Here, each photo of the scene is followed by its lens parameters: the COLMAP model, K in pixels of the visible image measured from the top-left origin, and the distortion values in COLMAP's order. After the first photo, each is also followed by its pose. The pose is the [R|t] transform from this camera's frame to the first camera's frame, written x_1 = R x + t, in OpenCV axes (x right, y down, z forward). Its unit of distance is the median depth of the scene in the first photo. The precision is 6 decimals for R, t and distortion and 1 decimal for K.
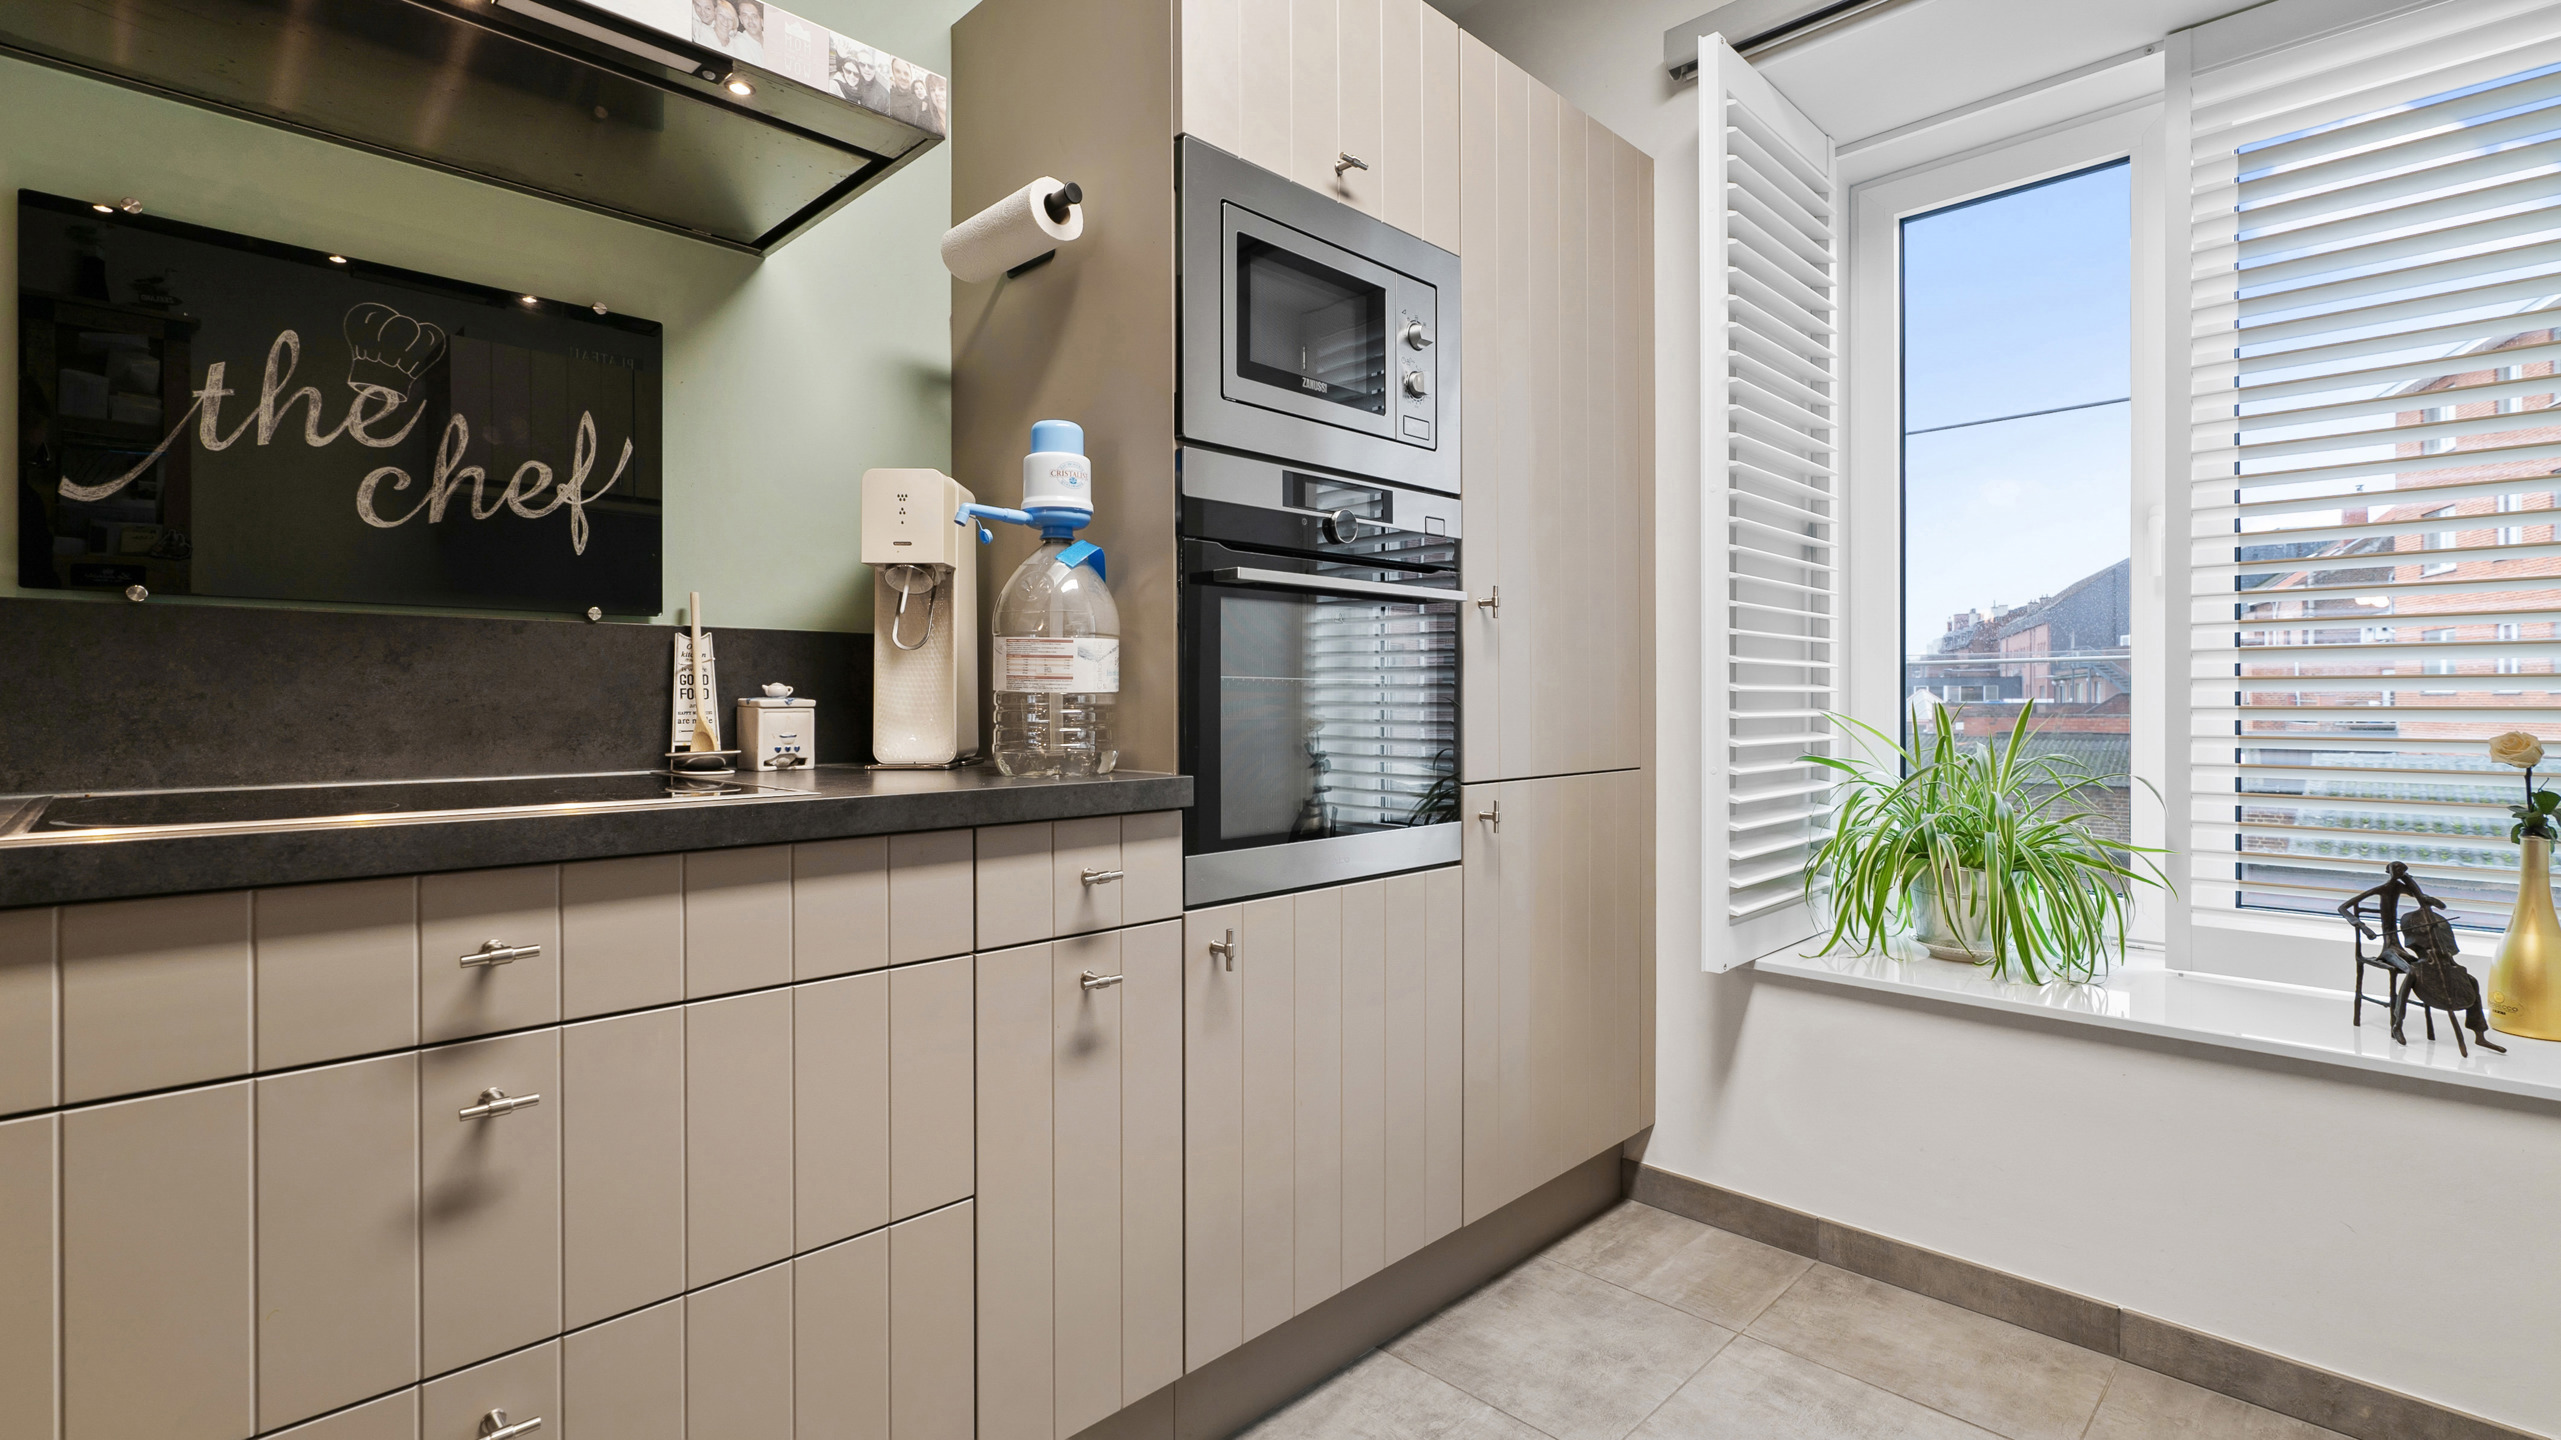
lens RADIAL K [[1143.8, 0, 1277.9], [0, 1143.8, 714.7], [0, 0, 1]] dist [-0.000032, 0.001160]
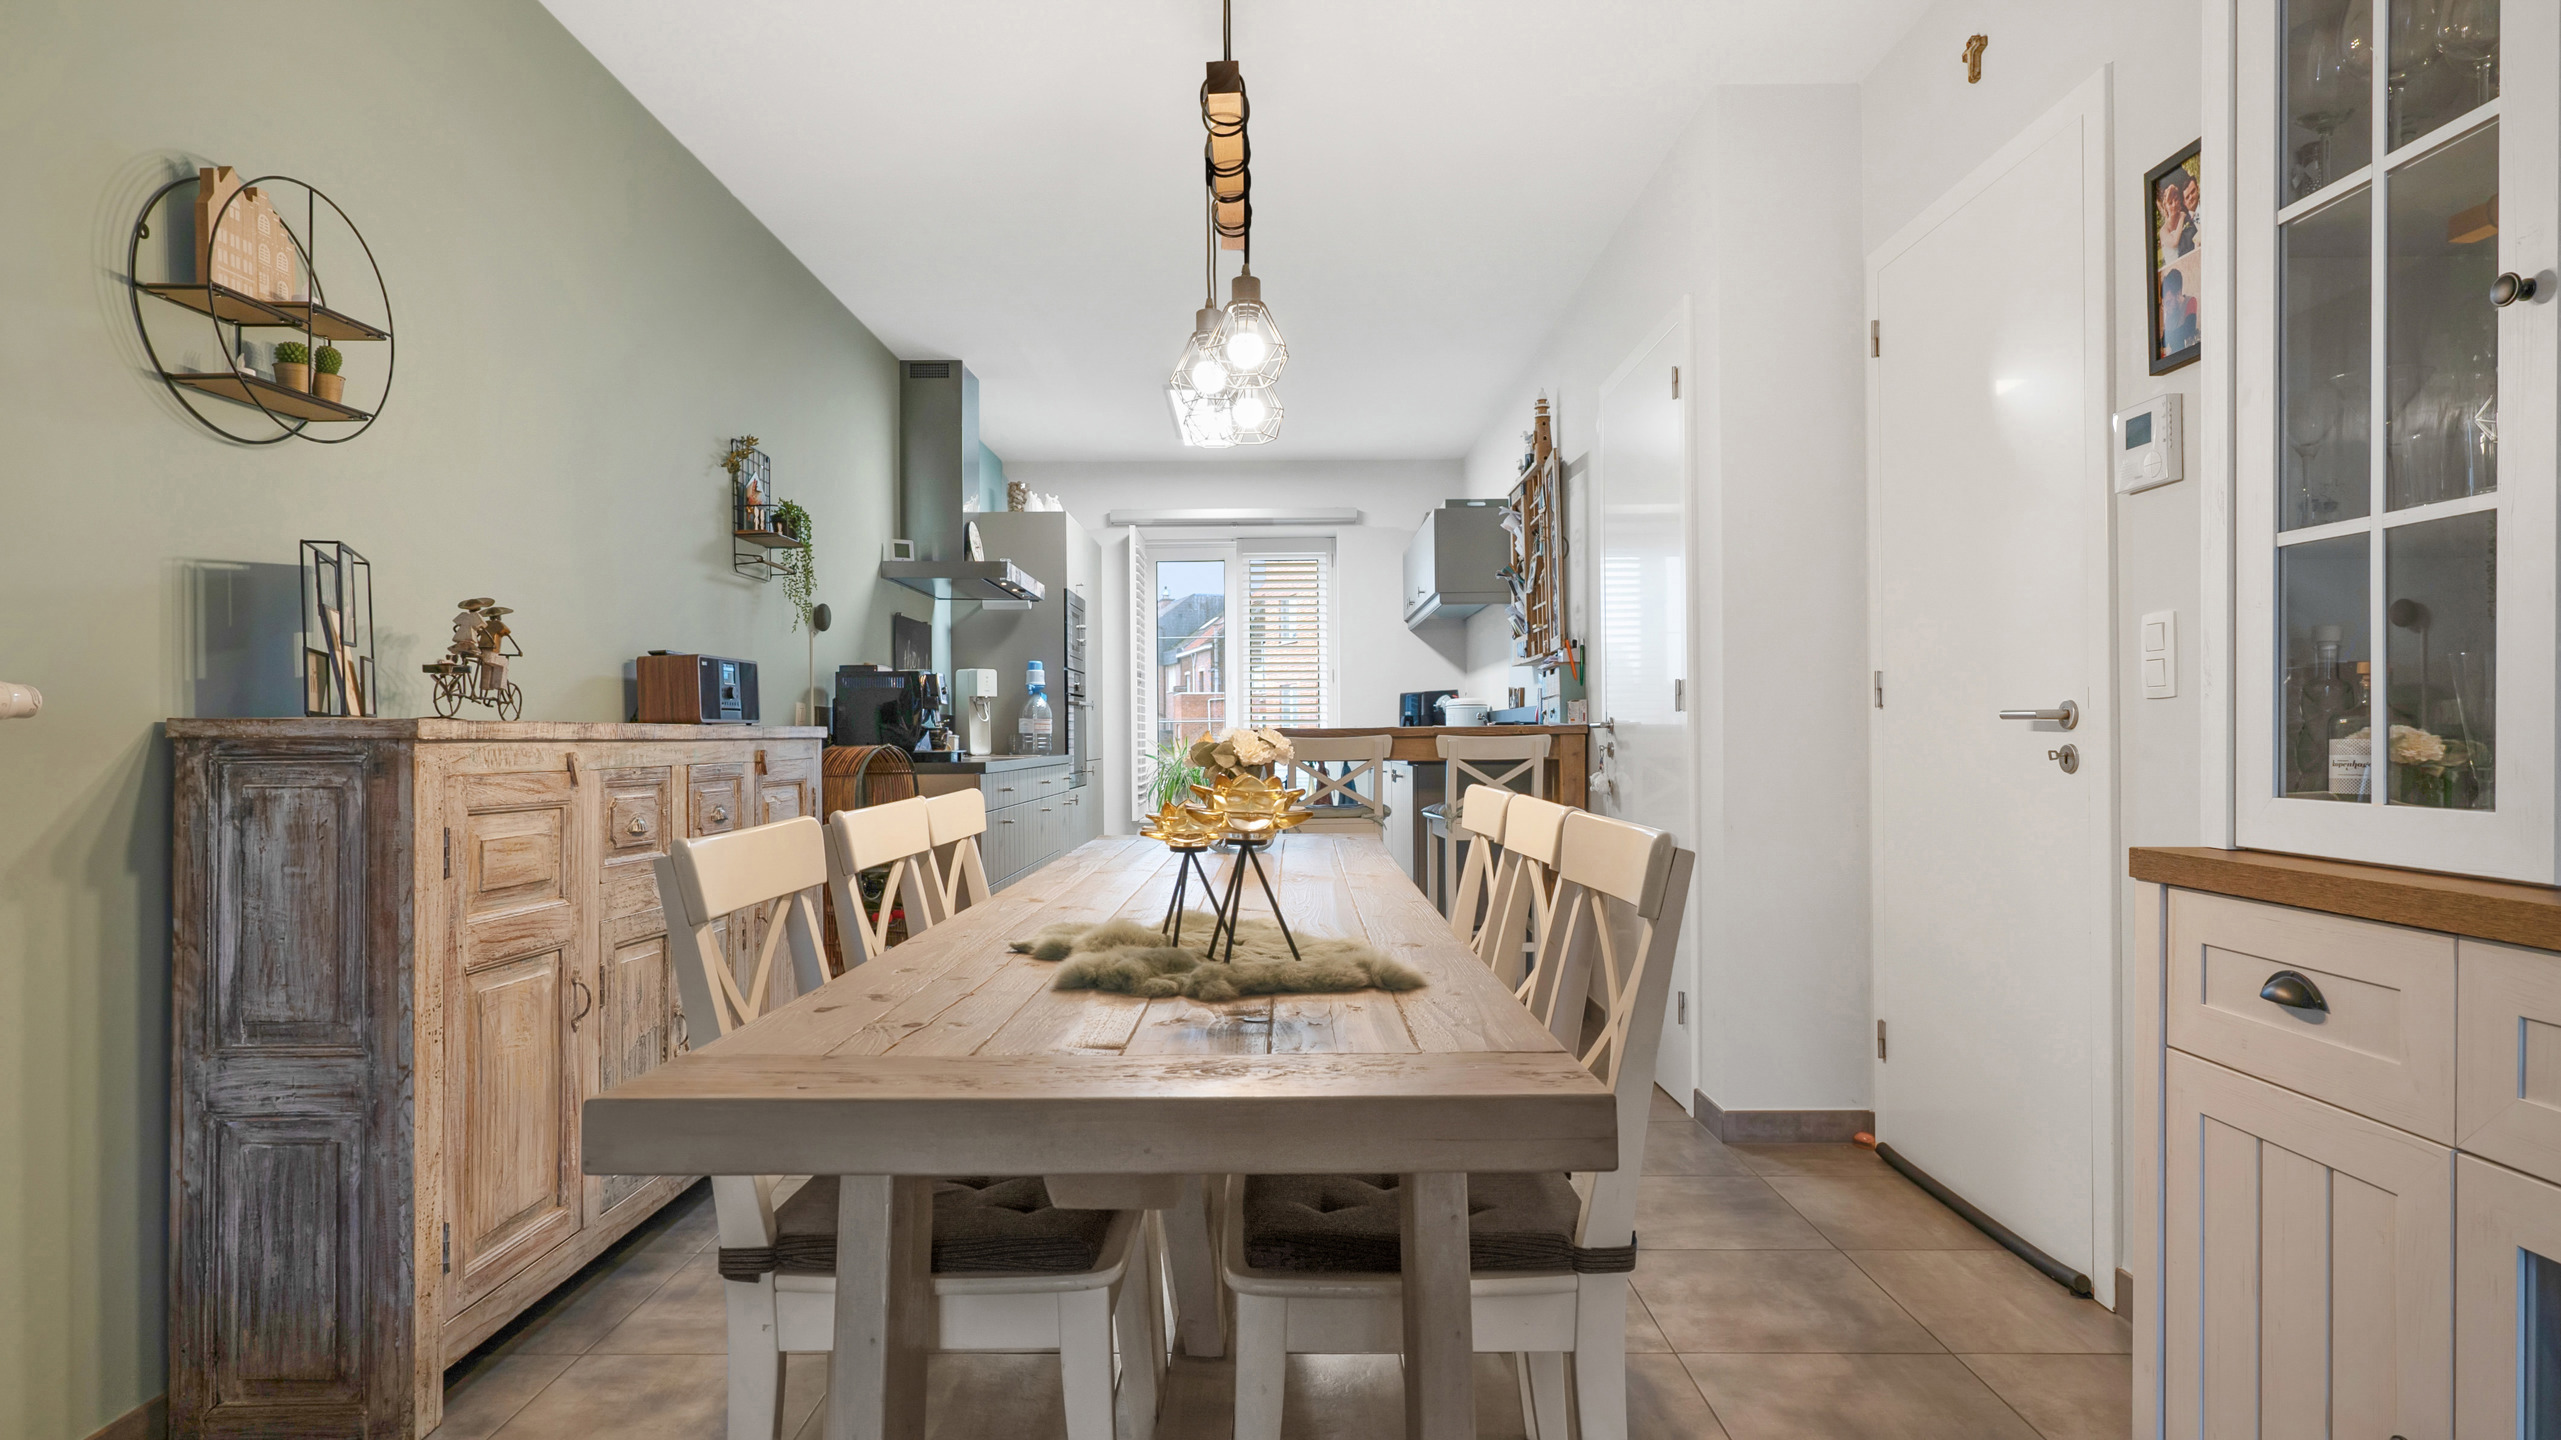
lens RADIAL K [[1423.1, 0, 1280.5], [0, 1423.1, 720.0], [0, 0, 1]] dist [0.000361, 0.000096]
pose [[0.703155, 0.007114, 0.711001, -2.564016], [0.004580, 0.999884, -0.014534, 0.007786], [-0.711022, 0.013476, 0.703041, -2.480845]]
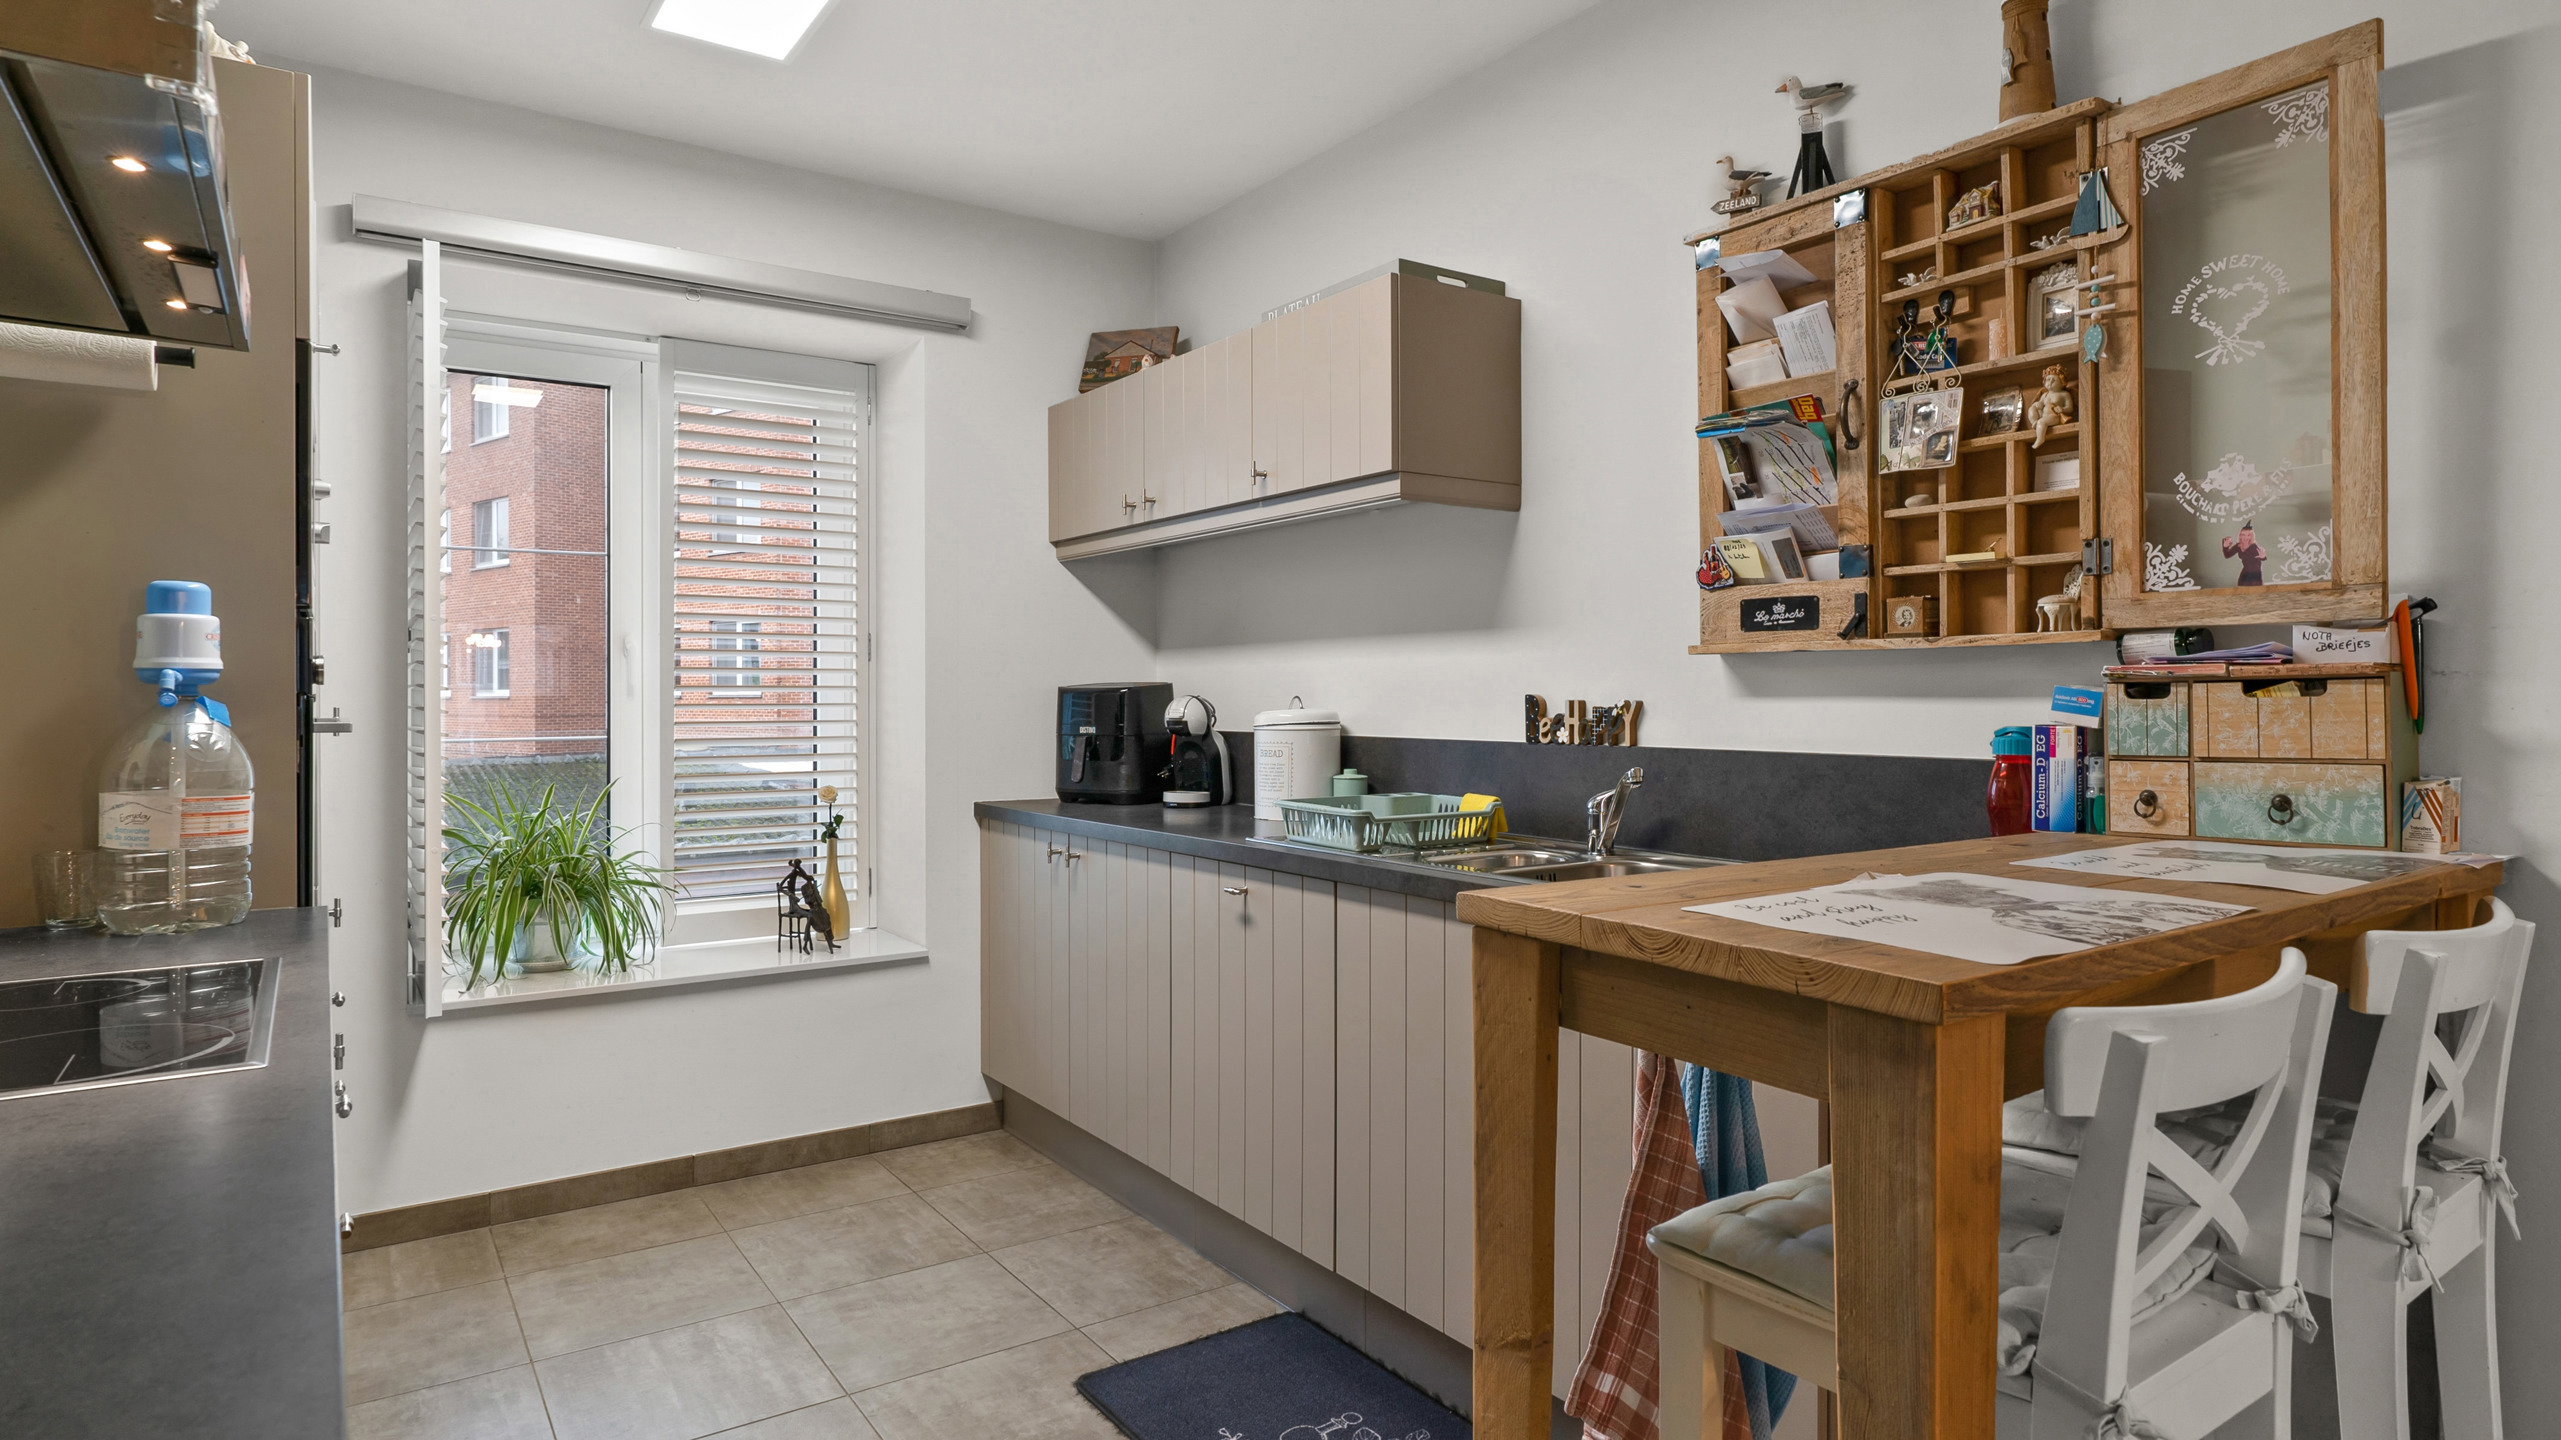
lens RADIAL K [[1375.7, 0, 1278.7], [0, 1375.7, 684.2], [0, 0, 1]] dist [0.000201, 0.000103]
pose [[0.171645, 0.010316, 0.985105, -1.076174], [0.002705, 0.999936, -0.010943, -0.127915], [-0.985155, 0.004542, 0.171606, -0.156119]]
